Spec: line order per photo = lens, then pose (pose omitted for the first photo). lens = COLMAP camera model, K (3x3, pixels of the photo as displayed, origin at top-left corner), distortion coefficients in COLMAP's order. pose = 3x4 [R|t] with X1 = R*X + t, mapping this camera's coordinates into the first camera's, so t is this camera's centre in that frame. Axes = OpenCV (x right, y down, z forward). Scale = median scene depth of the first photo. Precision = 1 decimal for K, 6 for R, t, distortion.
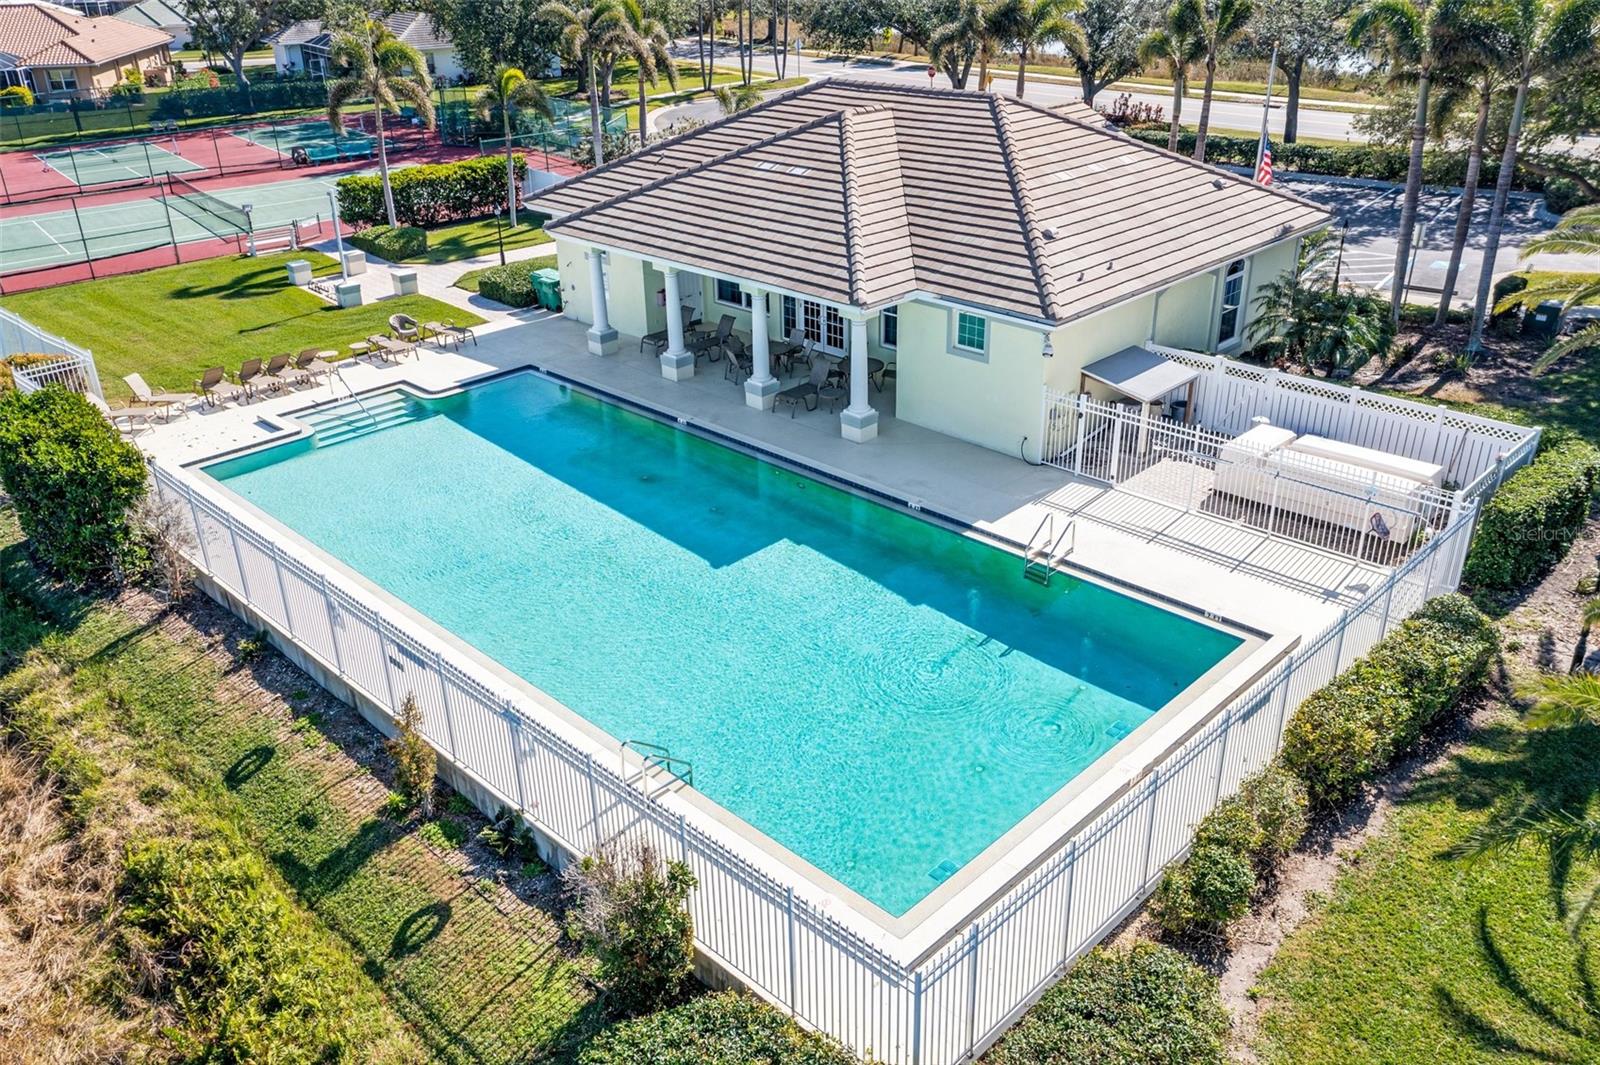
lens RADIAL K [[1284.8, 0, 800.0], [0, 1284.8, 532.5], [0, 0, 1]] dist [-0.007011, -0.004492]
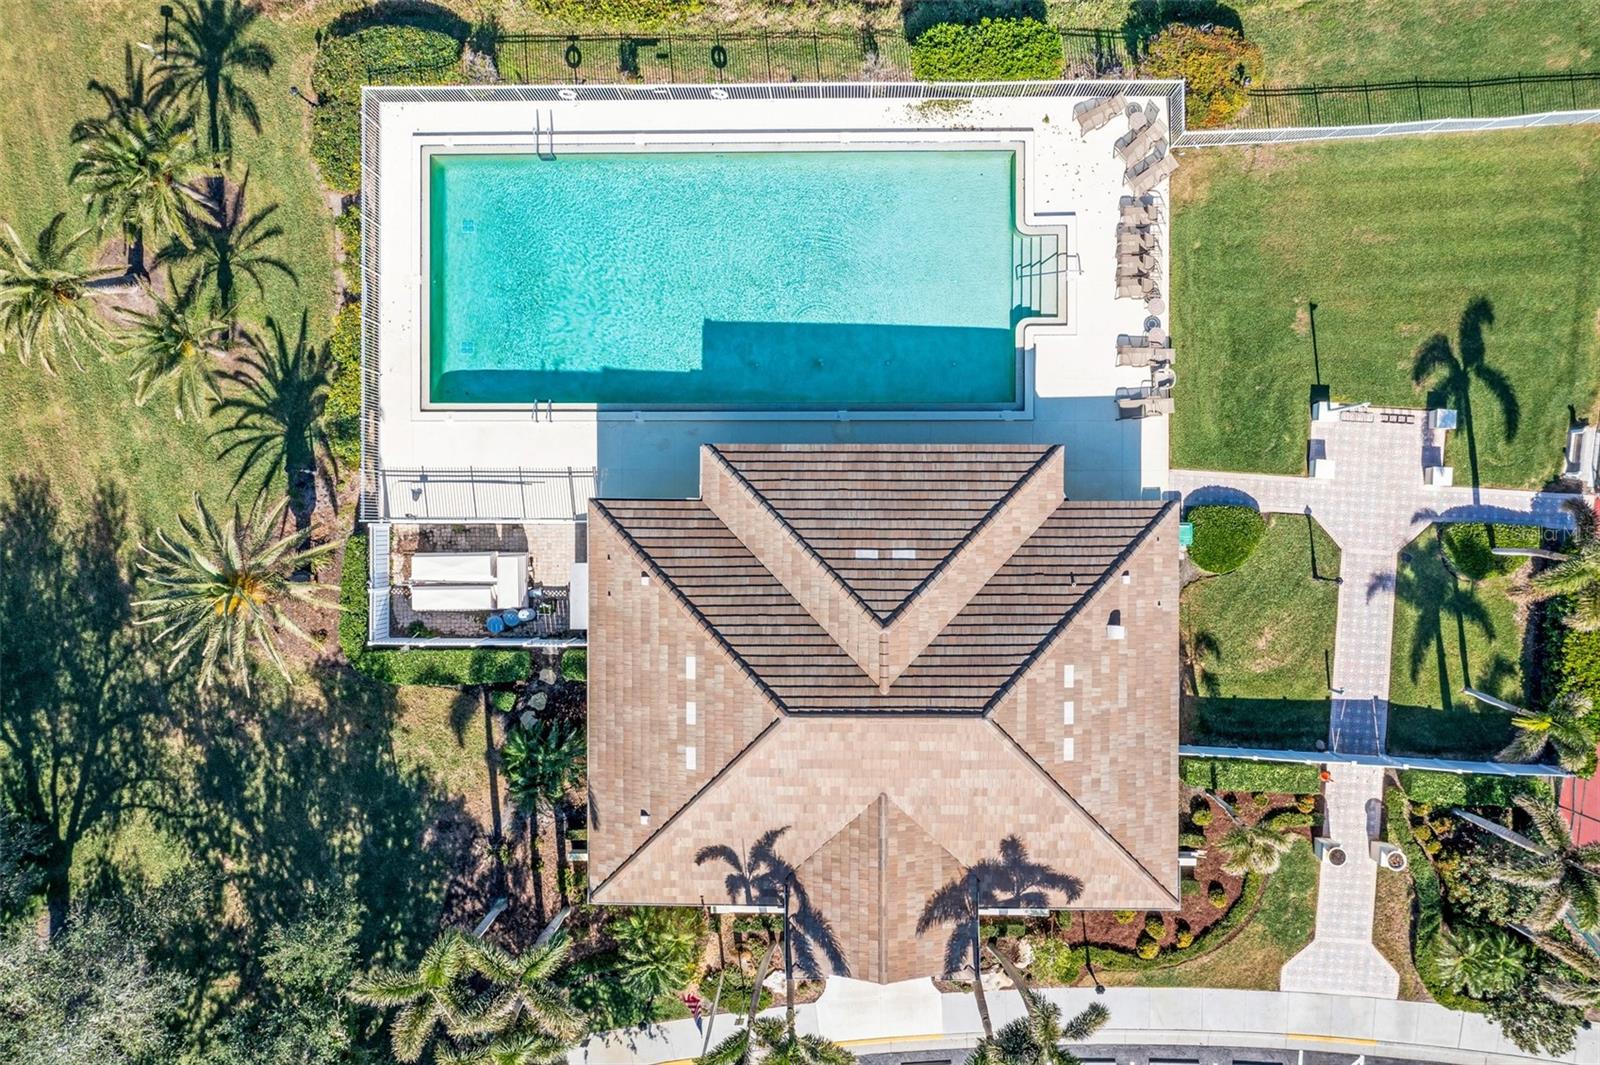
lens RADIAL K [[1284.8, 0, 800.0], [0, 1284.8, 532.5], [0, 0, 1]] dist [-0.007011, -0.004492]
pose [[-0.709803, 0.702426, 0.052701, -0.031599], [-0.236101, -0.307734, 0.921714, -1.303551], [0.663654, 0.641792, 0.384274, 0.443671]]
